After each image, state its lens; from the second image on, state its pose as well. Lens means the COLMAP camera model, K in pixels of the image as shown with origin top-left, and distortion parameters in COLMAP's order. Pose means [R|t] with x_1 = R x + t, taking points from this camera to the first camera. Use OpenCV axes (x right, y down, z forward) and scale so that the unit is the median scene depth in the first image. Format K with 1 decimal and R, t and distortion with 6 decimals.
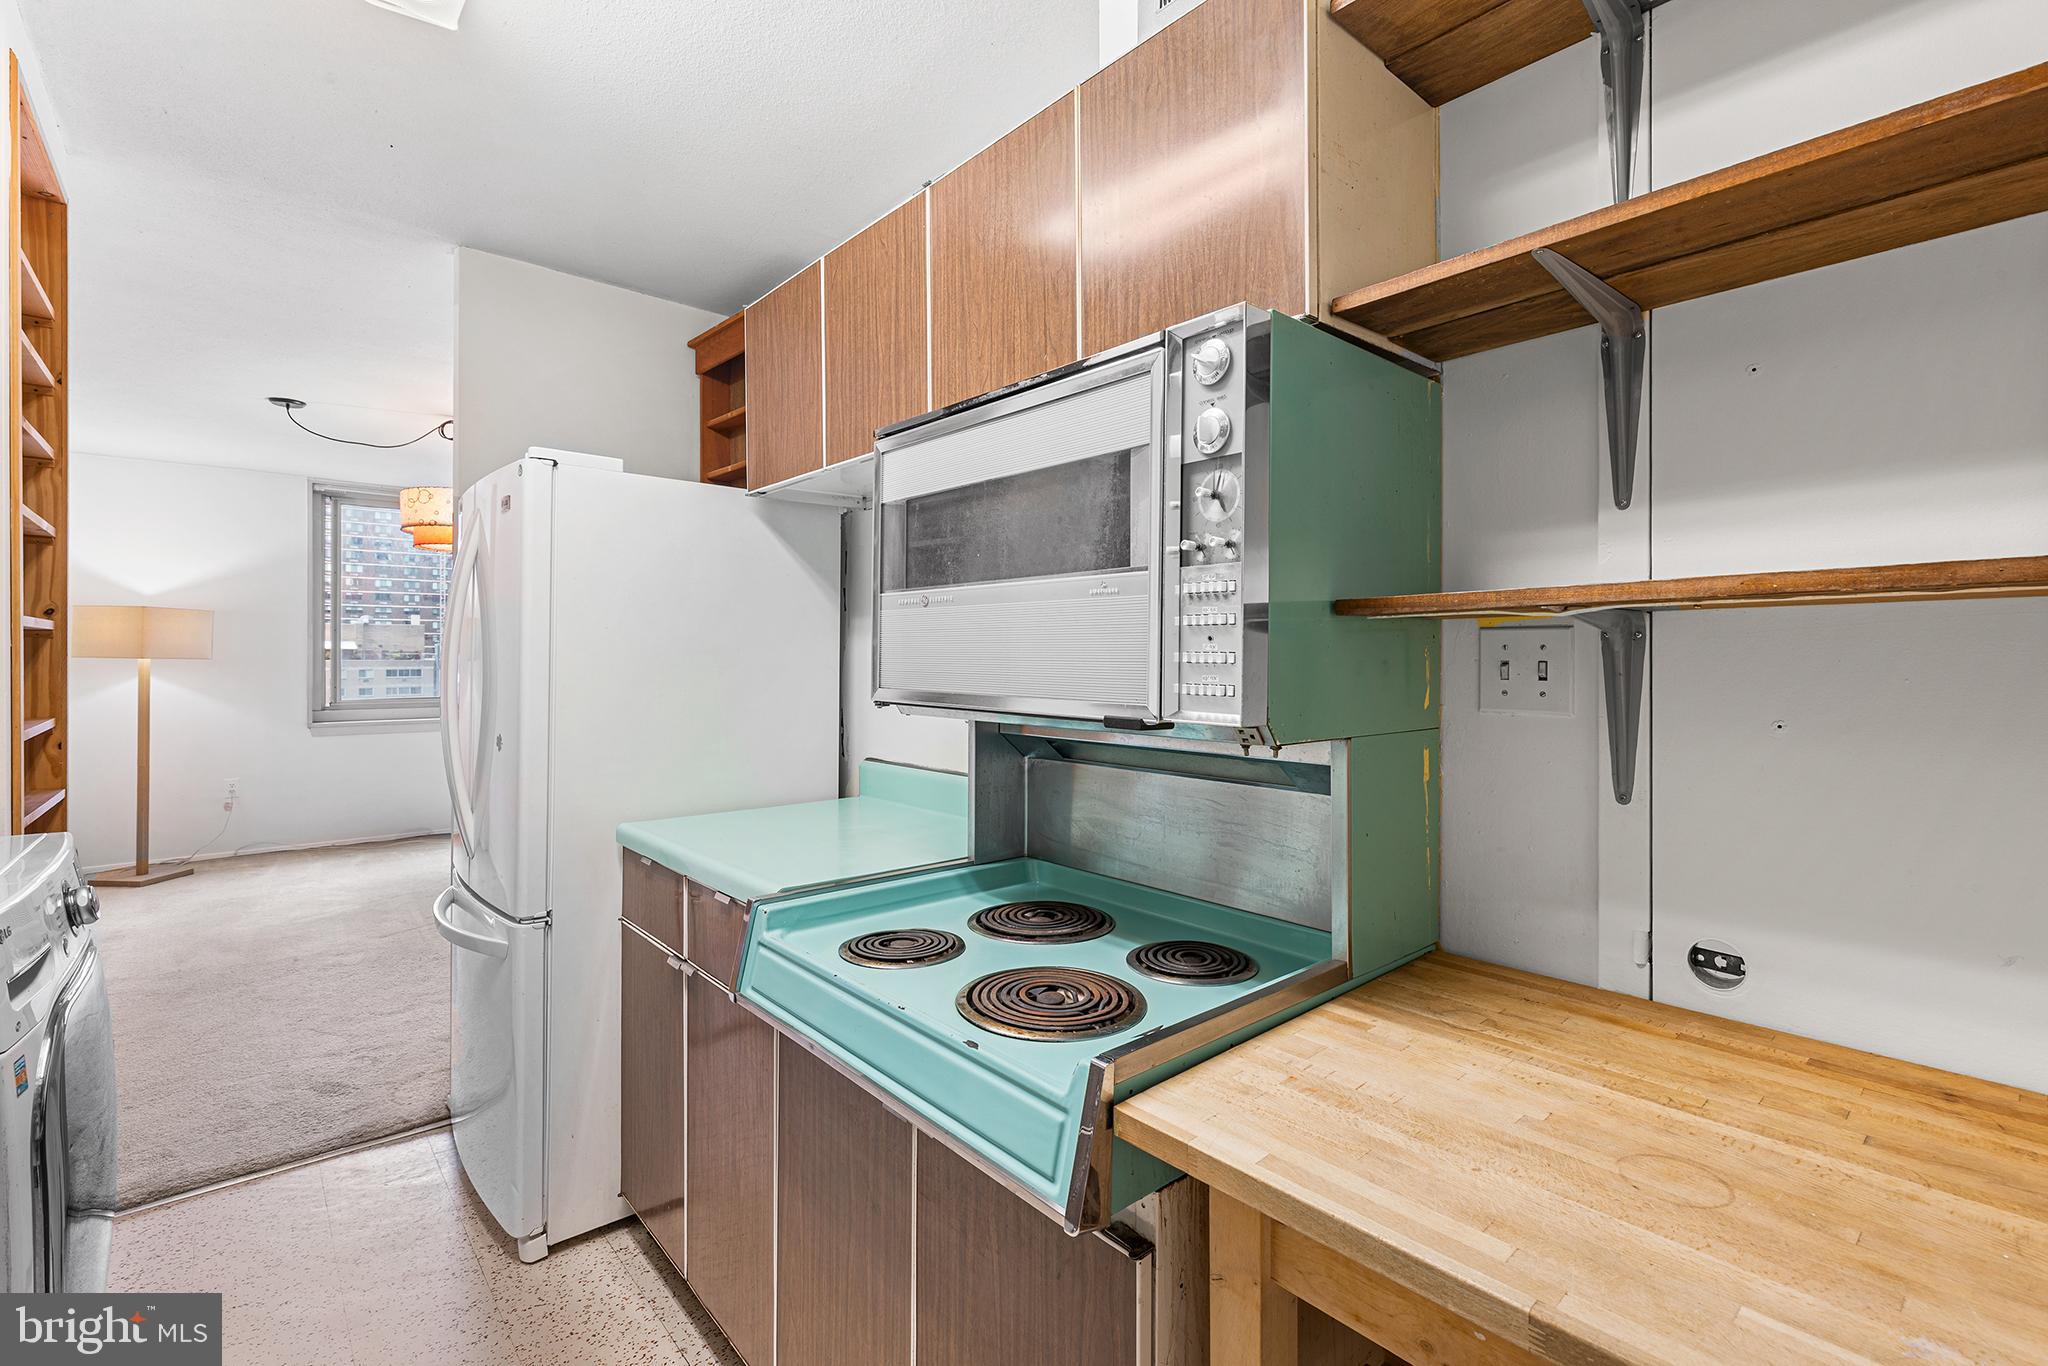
lens RADIAL K [[928.2, 0, 1018.2], [0, 928.2, 649.0], [0, 0, 1]] dist [0.002032, 0.000408]
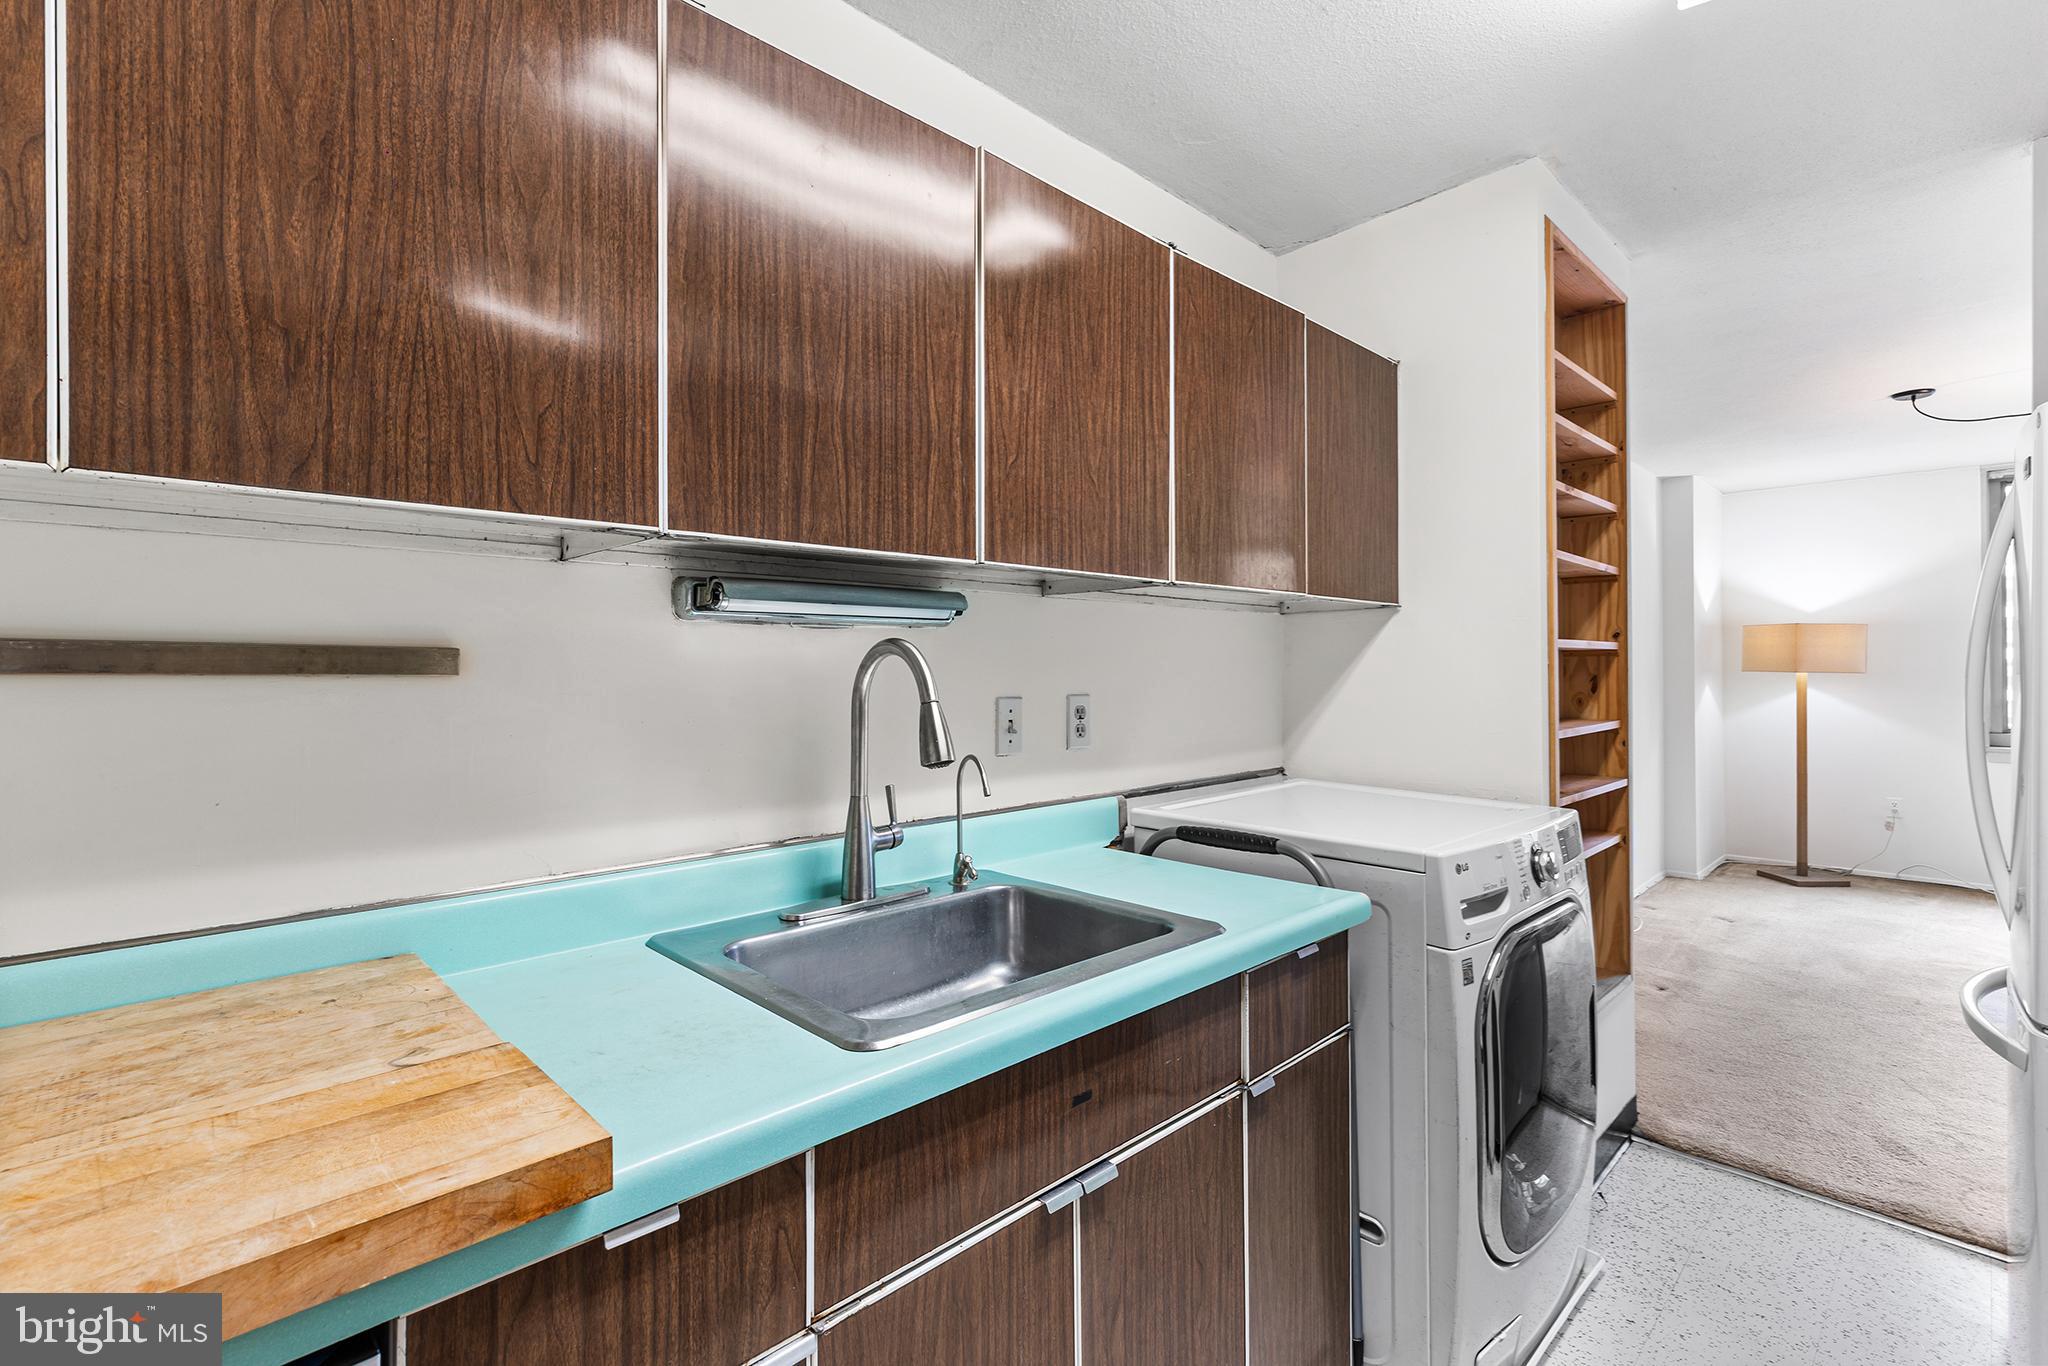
lens RADIAL K [[918.9, 0, 1023.9], [0, 918.9, 667.2], [0, 0, 1]] dist [0.001578, 0.000357]
pose [[0.058900, -0.000740, -0.998264, 0.113063], [0.006259, 0.999980, -0.000372, -0.001046], [0.998244, -0.006226, 0.058903, 0.109390]]
